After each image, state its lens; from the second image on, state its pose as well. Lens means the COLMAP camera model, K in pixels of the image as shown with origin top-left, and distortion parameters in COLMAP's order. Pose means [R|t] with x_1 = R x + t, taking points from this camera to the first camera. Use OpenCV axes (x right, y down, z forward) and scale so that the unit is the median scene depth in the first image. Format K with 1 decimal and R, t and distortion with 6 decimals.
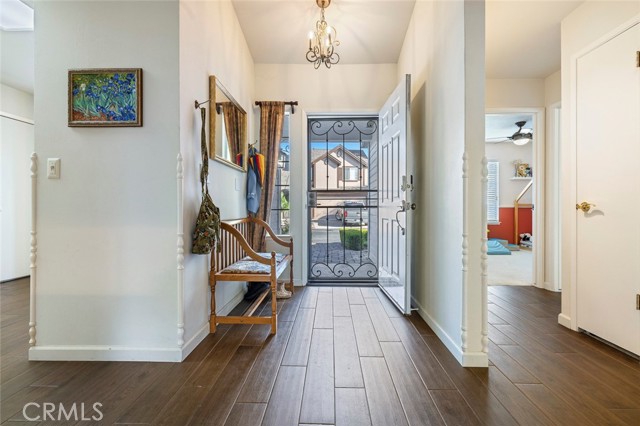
lens RADIAL K [[275.2, 0, 322.1], [0, 275.2, 209.2], [0, 0, 1]] dist [-0.003141, 0.000719]
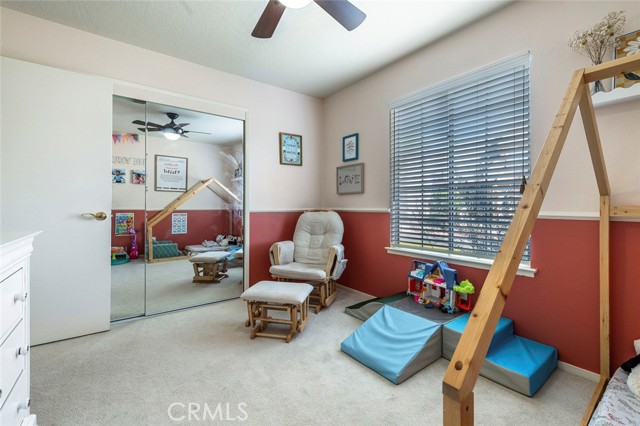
lens RADIAL K [[275.2, 0, 320.2], [0, 275.2, 209.4], [0, 0, 1]] dist [-0.003141, 0.000719]
pose [[0.607274, 0.008143, -0.794450, 0.750003], [-0.004820, 0.999967, 0.006565, -0.015630], [0.794478, -0.000157, 0.607293, 0.654038]]
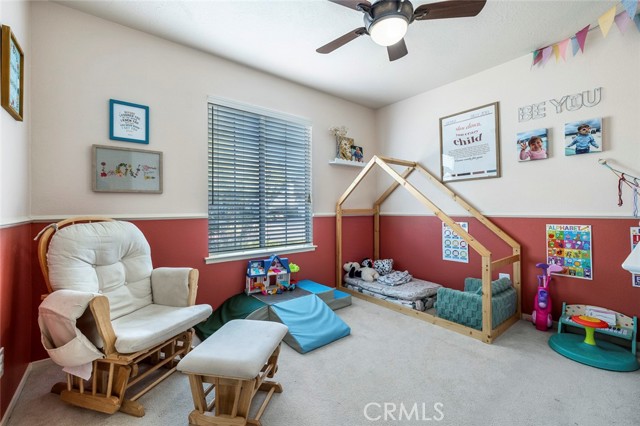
lens RADIAL K [[275.2, 0, 323.7], [0, 275.2, 208.2], [0, 0, 1]] dist [-0.003141, 0.000719]
pose [[0.775712, -0.004400, 0.631072, 0.344249], [0.008023, 0.999964, -0.002890, -0.019791], [-0.631036, 0.007304, 0.775719, 0.601855]]
